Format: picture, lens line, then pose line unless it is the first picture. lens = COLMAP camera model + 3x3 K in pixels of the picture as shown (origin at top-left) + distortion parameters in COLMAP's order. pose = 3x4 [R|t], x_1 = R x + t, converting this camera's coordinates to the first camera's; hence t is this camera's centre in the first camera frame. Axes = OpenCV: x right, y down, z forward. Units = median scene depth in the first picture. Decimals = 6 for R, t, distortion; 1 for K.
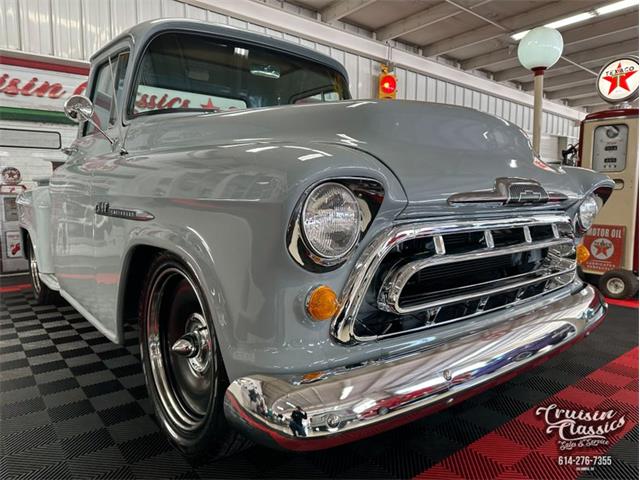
lens RADIAL K [[455.9, 0, 321.6], [0, 455.9, 240.2], [0, 0, 1]] dist [-0.000318, -0.003954]
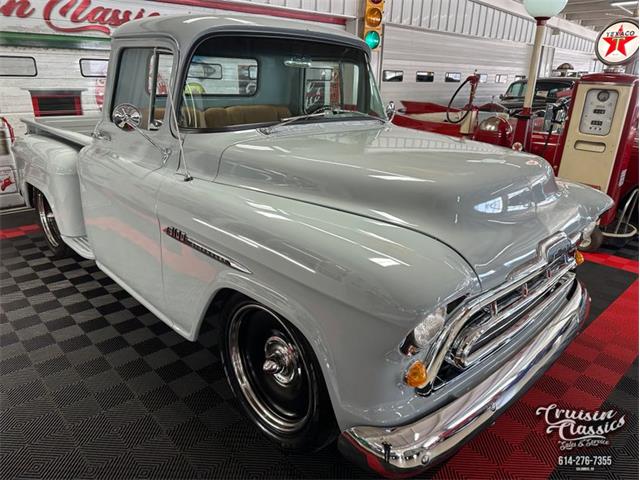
lens RADIAL K [[453.1, 0, 320.0], [0, 453.1, 240.0], [0, 0, 1]] dist [0.002381, -0.001917]
pose [[0.995842, -0.002606, 0.091060, -0.147714], [-0.020128, 0.968591, 0.247842, -0.209915], [-0.088845, -0.248644, 0.964512, -0.053397]]
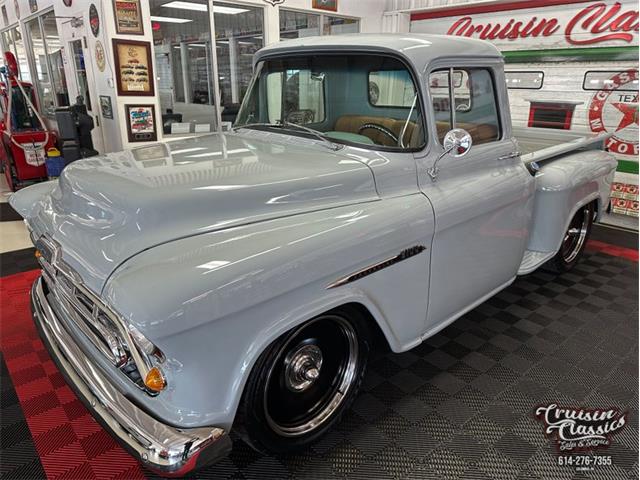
lens RADIAL K [[453.1, 0, 320.0], [0, 453.1, 240.0], [0, 0, 1]] dist [0.002381, -0.001917]
pose [[0.057329, 0.346093, -0.936447, 0.814039], [-0.104724, 0.934899, 0.339110, -0.316509], [0.992848, 0.078628, 0.089842, 0.806399]]
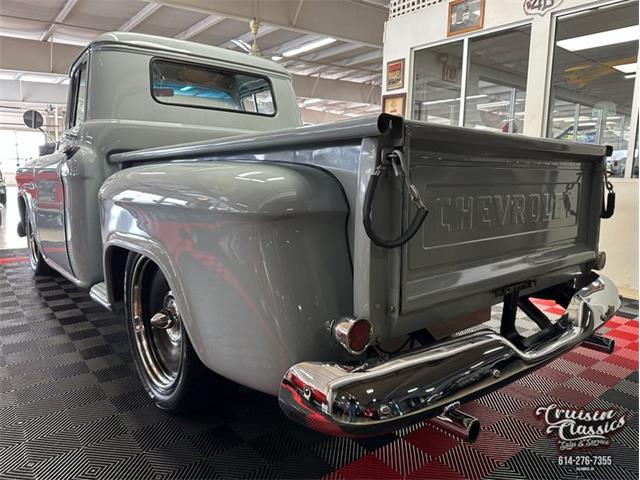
lens RADIAL K [[453.1, 0, 320.0], [0, 453.1, 240.0], [0, 0, 1]] dist [0.002381, -0.001917]
pose [[-0.999262, -0.000799, -0.038412, -0.493558], [-0.009921, 0.971244, 0.237879, -0.222893], [0.037118, 0.238084, -0.970535, 2.140960]]
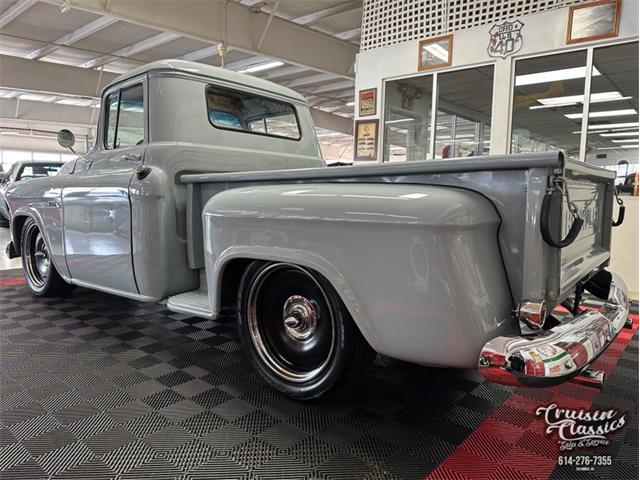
lens RADIAL K [[452.4, 0, 317.9], [0, 452.4, 242.9], [0, 0, 1]] dist [0.039189, -0.076530]
pose [[-0.975023, 0.021214, -0.221089, -0.201770], [-0.024709, 0.978889, 0.202893, -0.230317], [0.220726, 0.203288, -0.953915, 2.211279]]
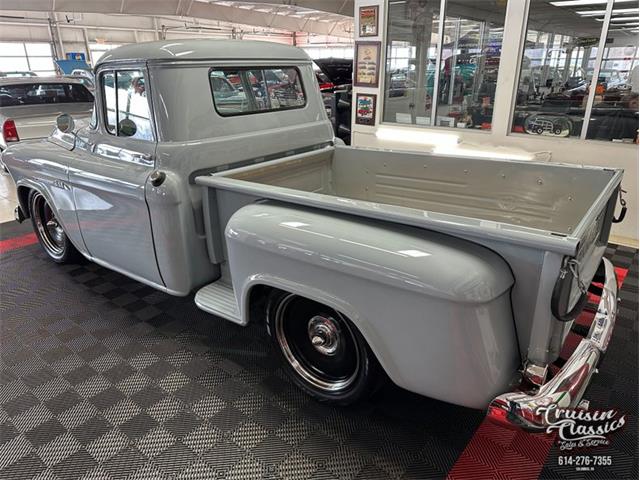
lens RADIAL K [[453.1, 0, 320.0], [0, 453.1, 240.0], [0, 0, 1]] dist [0.002381, -0.001917]
pose [[-0.967217, 0.106853, -0.230379, -0.158366], [-0.008310, 0.893370, 0.449245, -0.464671], [0.253817, 0.436431, -0.863194, 2.159762]]
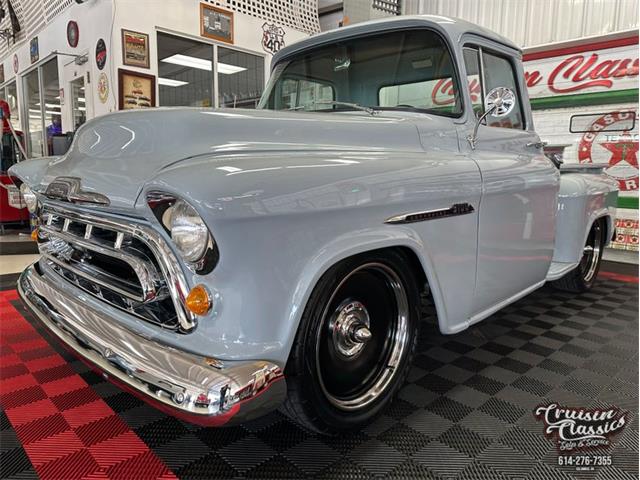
lens RADIAL K [[453.1, 0, 320.0], [0, 453.1, 240.0], [0, 0, 1]] dist [0.002381, -0.001917]
pose [[0.112489, 0.162491, -0.980277, 0.792405], [-0.117894, 0.981753, 0.149207, -0.107169], [0.986634, 0.098785, 0.129593, 0.732400]]
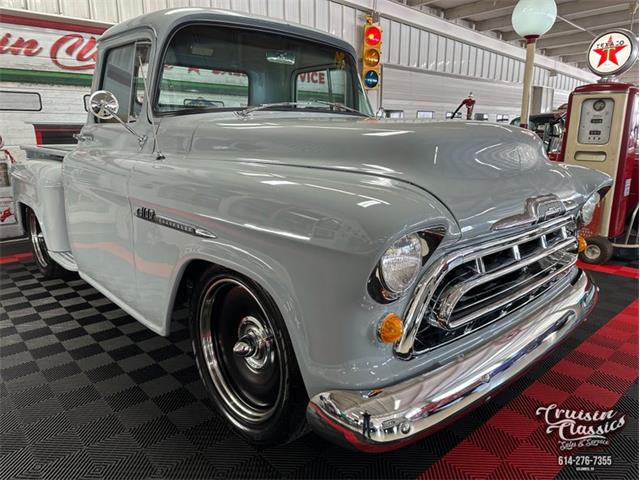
lens RADIAL K [[454.1, 0, 321.6], [0, 454.1, 240.6], [0, 0, 1]] dist [0.001715, -0.001654]
pose [[0.997682, -0.014641, 0.066461, -0.093828], [0.005901, 0.991518, 0.129834, -0.089179], [-0.067799, -0.129141, 0.989306, -0.040195]]
